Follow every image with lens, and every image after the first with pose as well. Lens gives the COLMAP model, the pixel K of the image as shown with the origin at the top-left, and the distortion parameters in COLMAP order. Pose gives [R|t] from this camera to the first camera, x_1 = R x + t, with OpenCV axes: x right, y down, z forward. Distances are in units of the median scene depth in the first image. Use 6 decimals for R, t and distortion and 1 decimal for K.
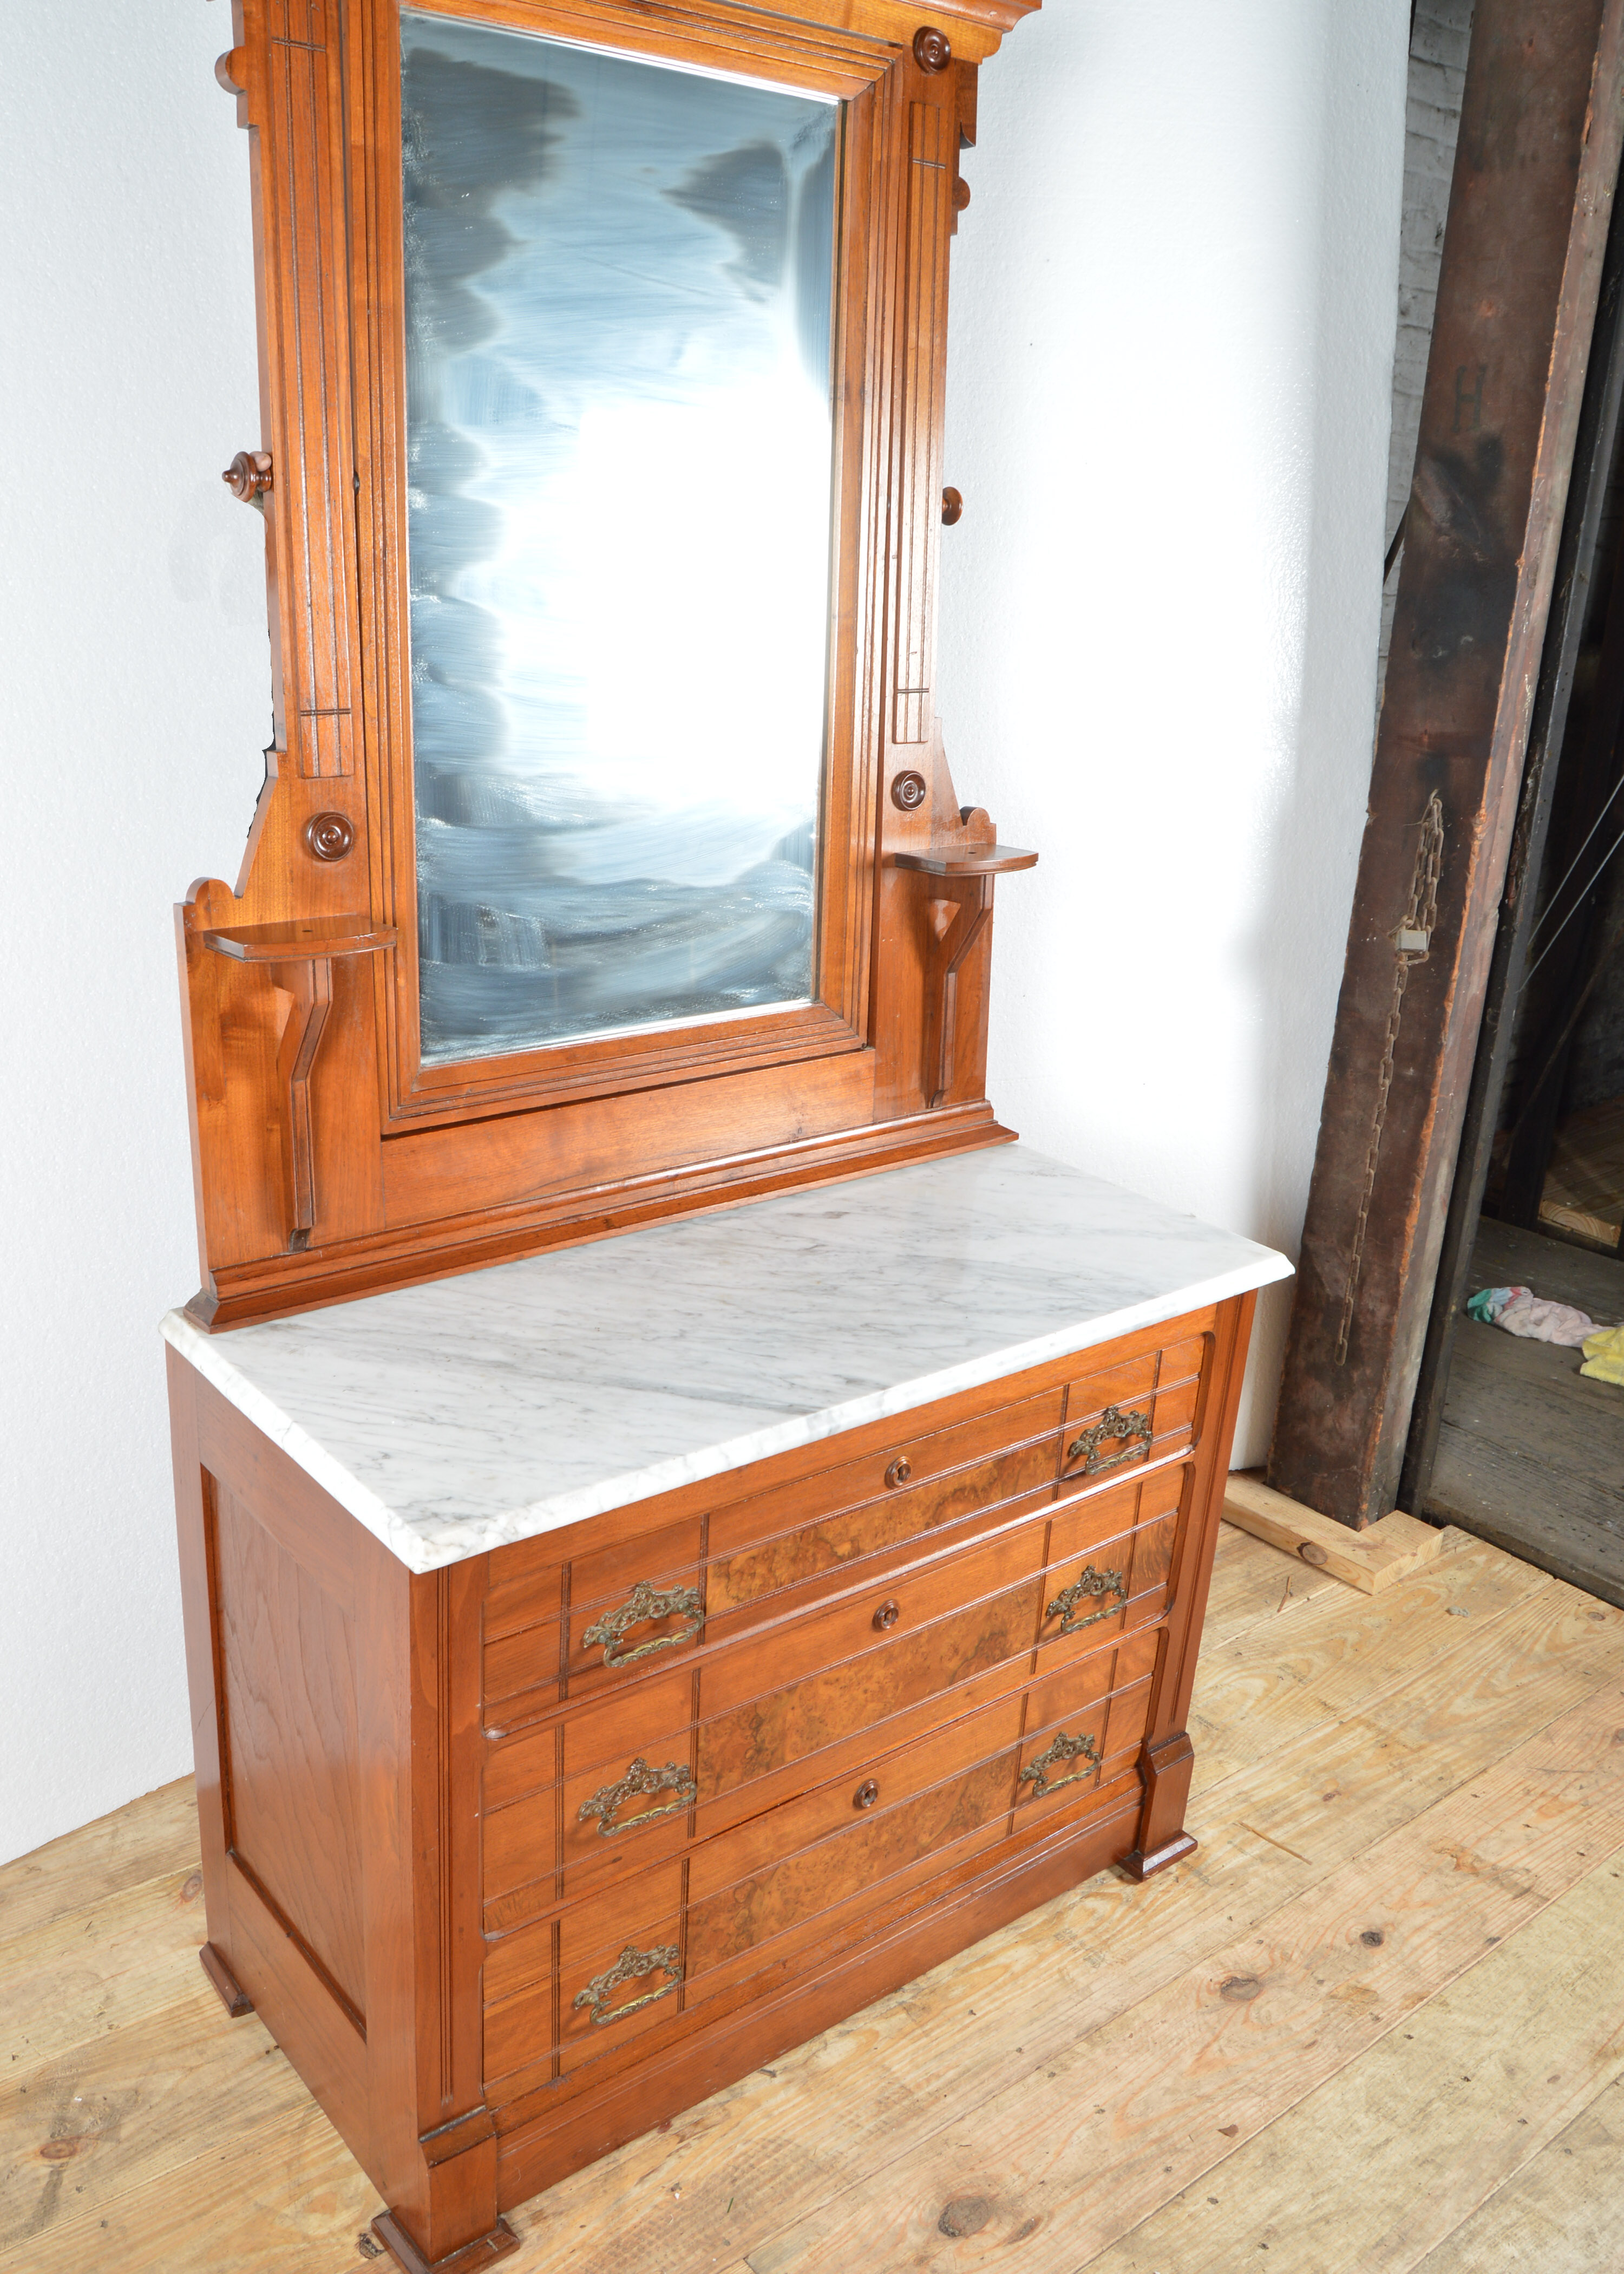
lens RADIAL K [[1924.6, 0, 812.0], [0, 1924.6, 1137.0], [0, 0, 1]] dist [-0.098219, 0.041913]
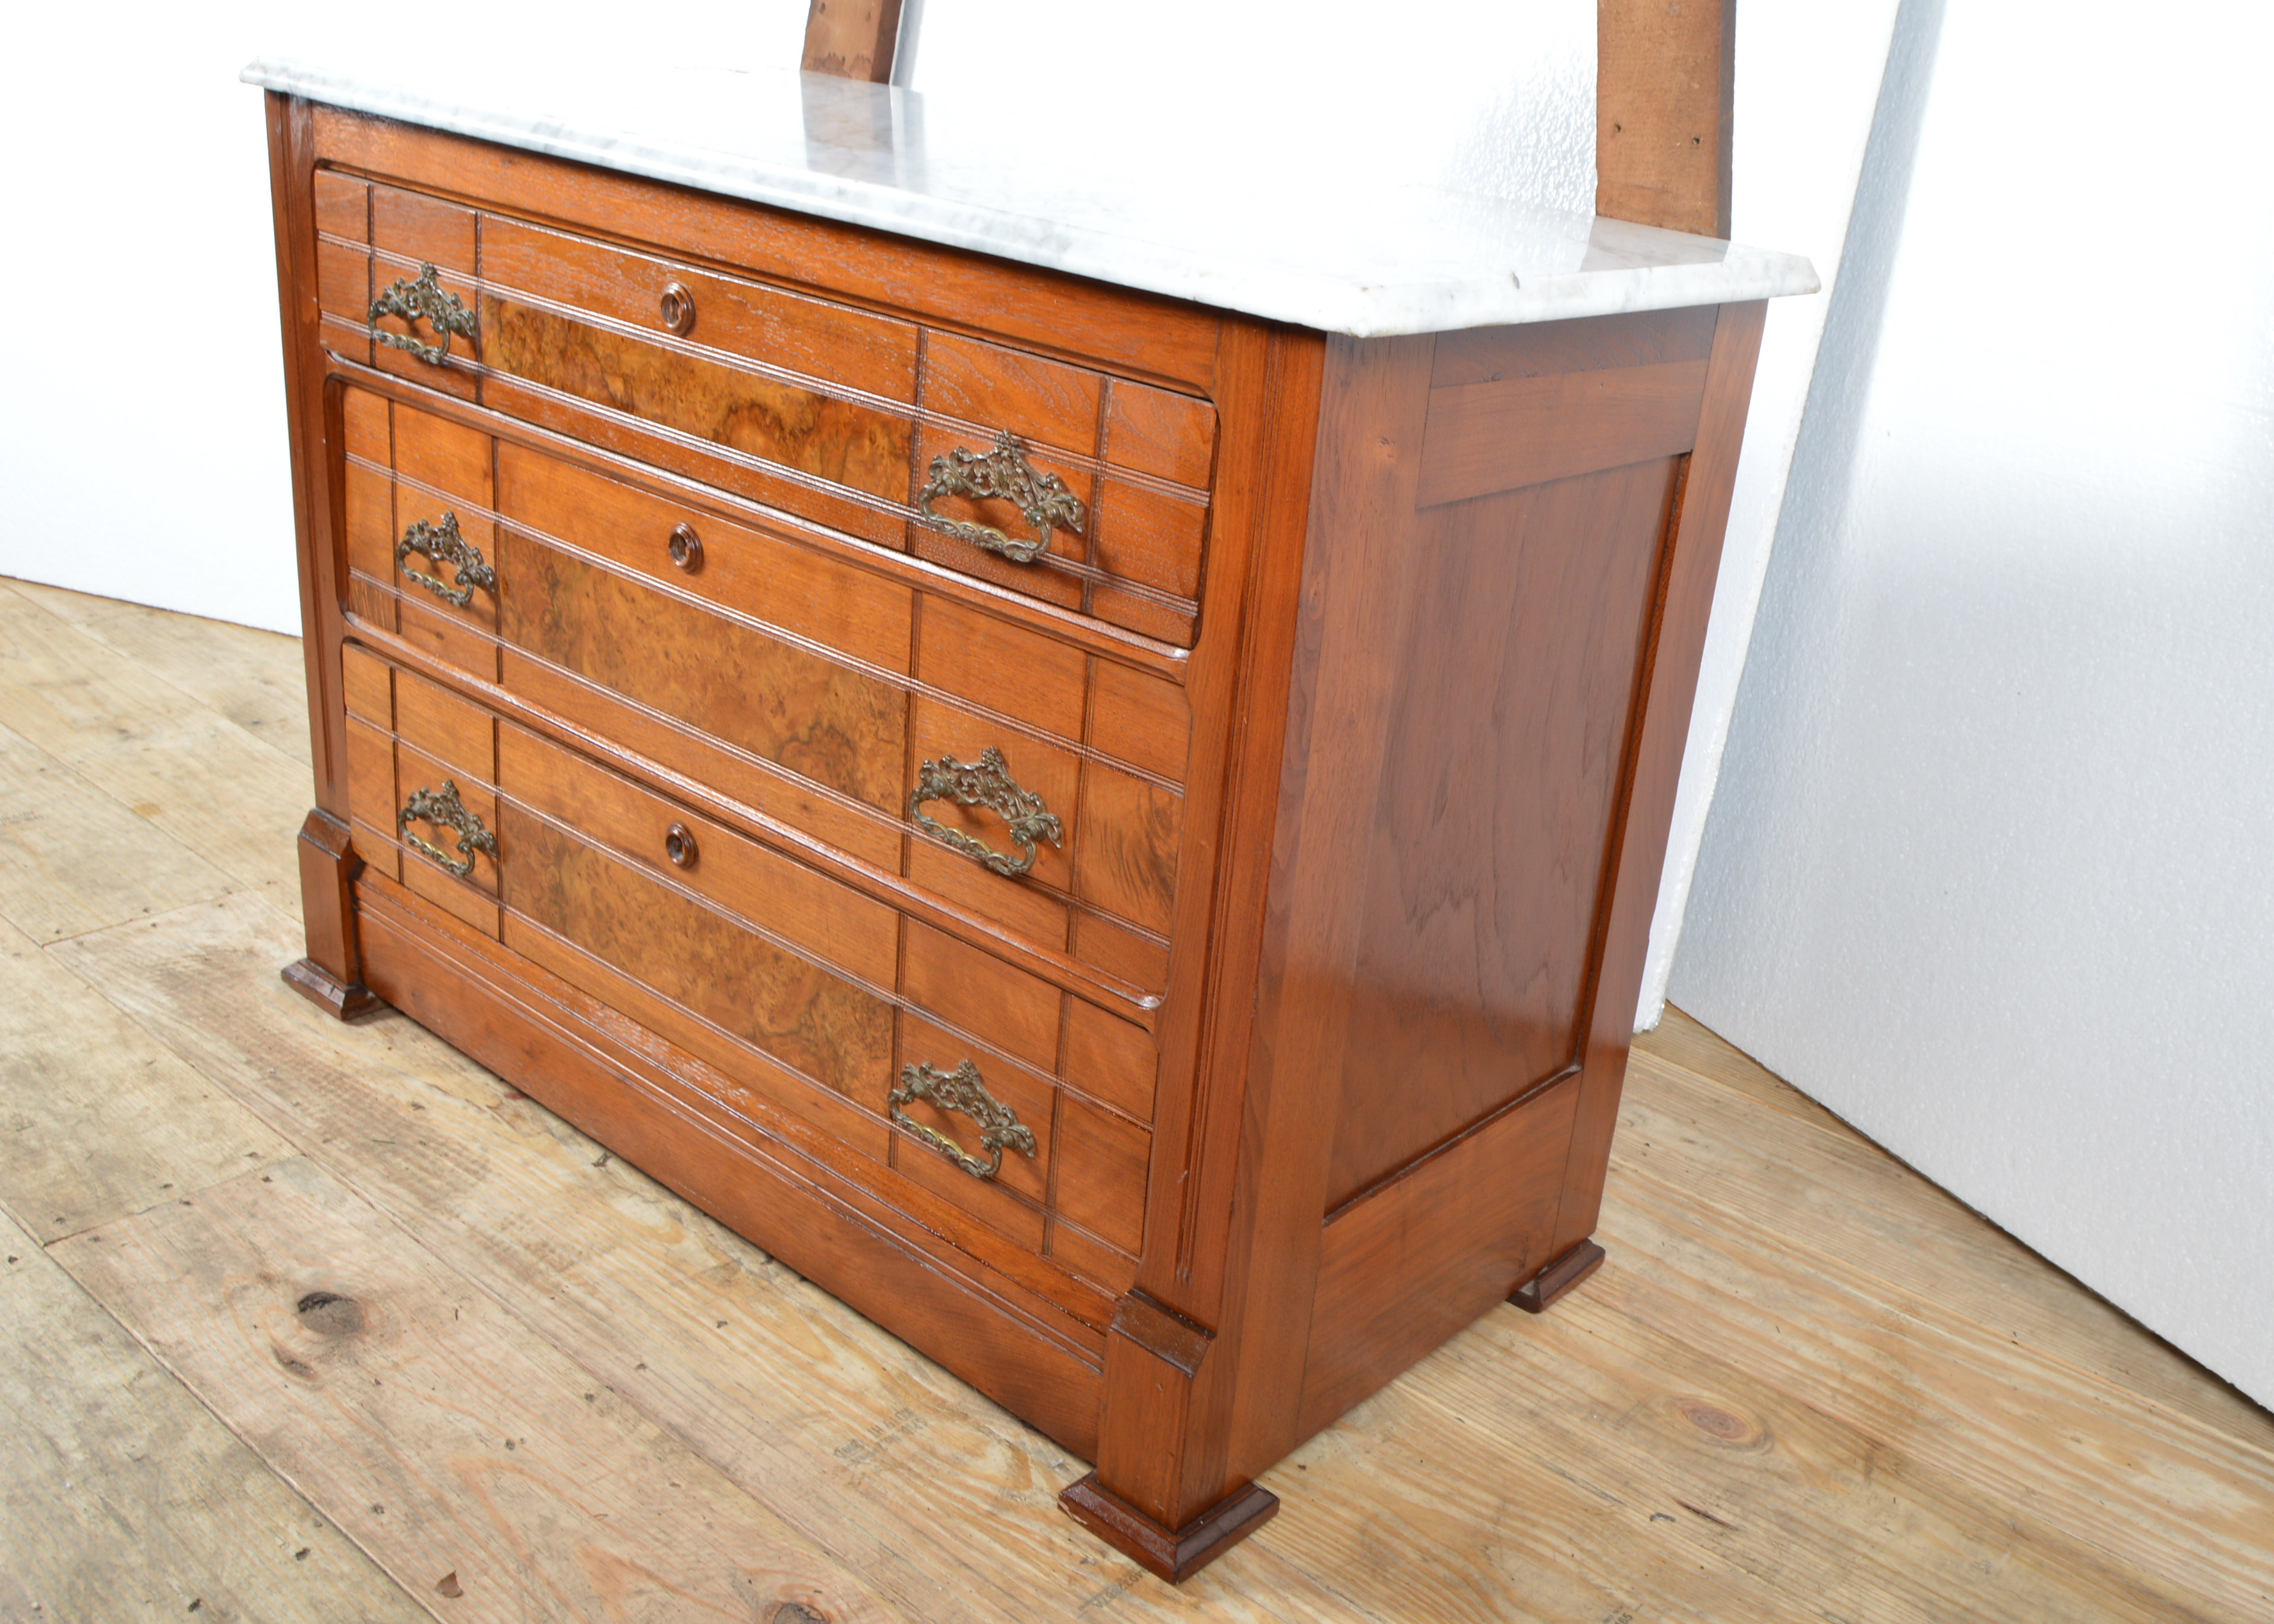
lens RADIAL K [[2172.5, 0, 1319.5], [0, 2172.5, 823.5], [0, 0, 1]] dist [-0.088861, 0.039734]
pose [[0.226465, 0.332807, -0.915398, 0.808632], [-0.413643, 0.883718, 0.218956, 0.072310], [0.881824, 0.329062, 0.337794, 0.946858]]
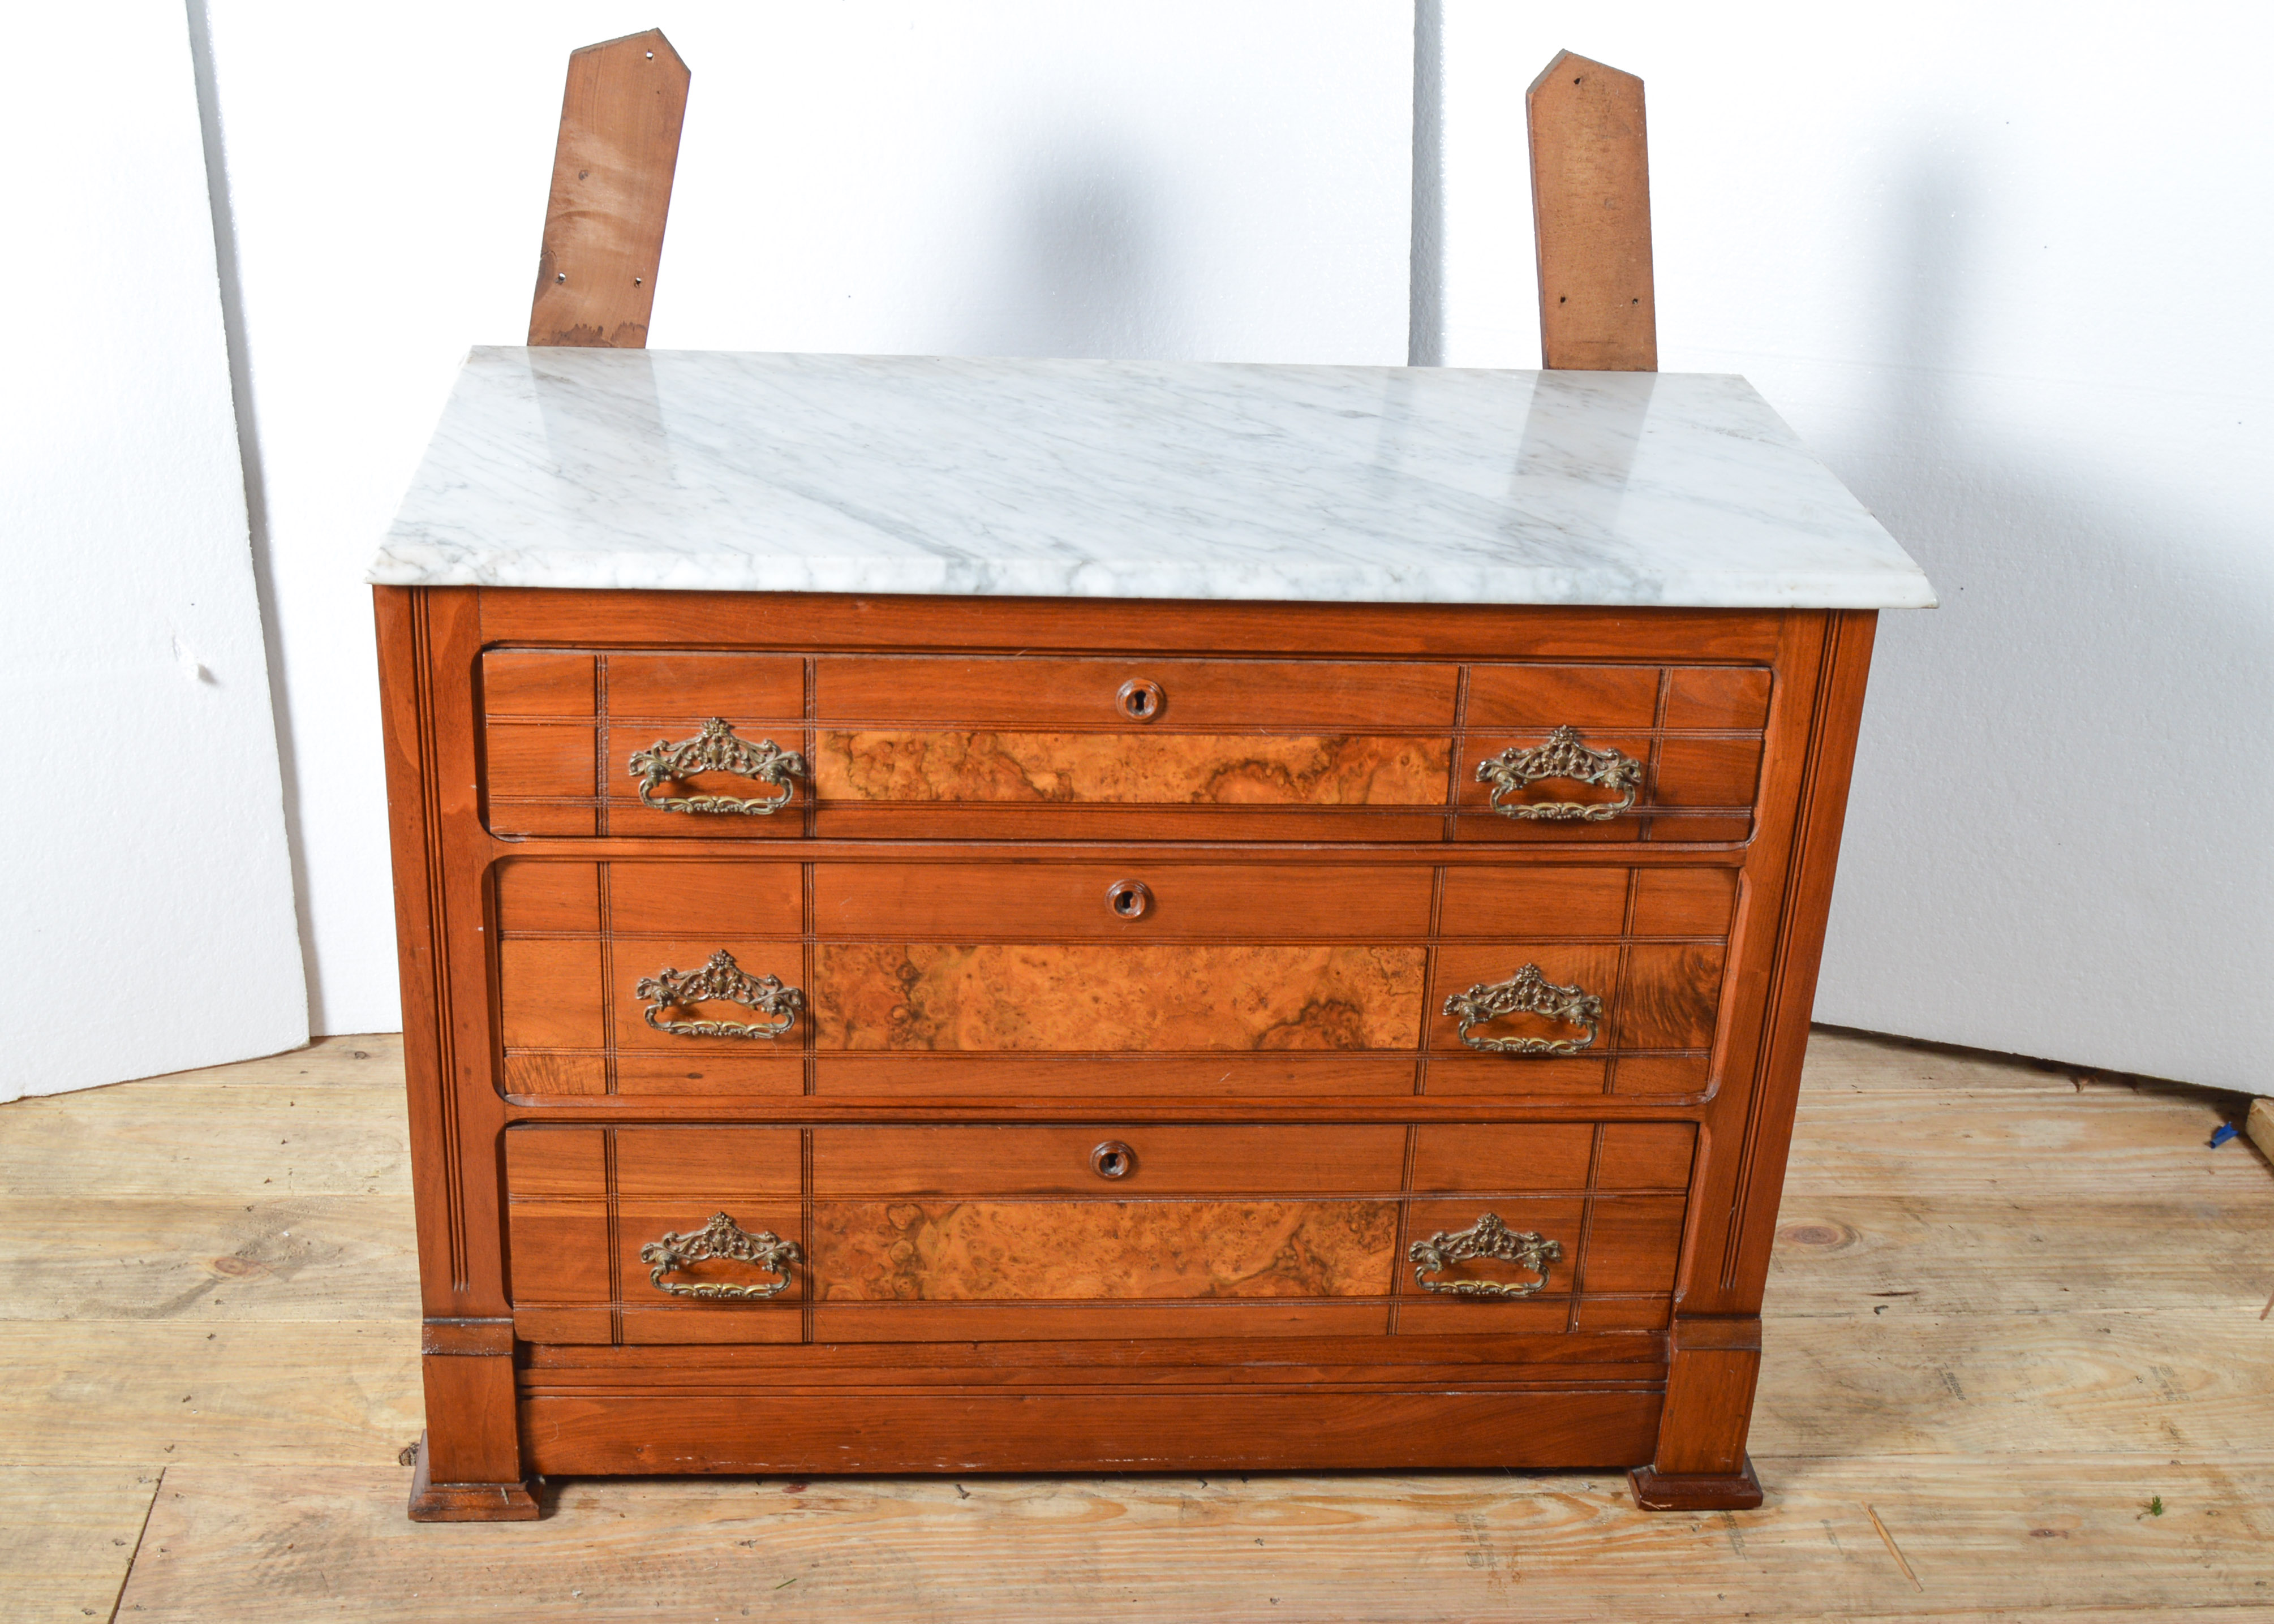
lens RADIAL K [[2932.5, 0, 1137.0], [0, 2932.5, 812.0], [0, 0, 1]] dist [-0.047525, -0.036738]
pose [[0.818032, 0.218291, -0.532140, 0.620818], [-0.187062, 0.975856, 0.112748, 0.085911], [0.543904, 0.007312, 0.839115, 0.049822]]
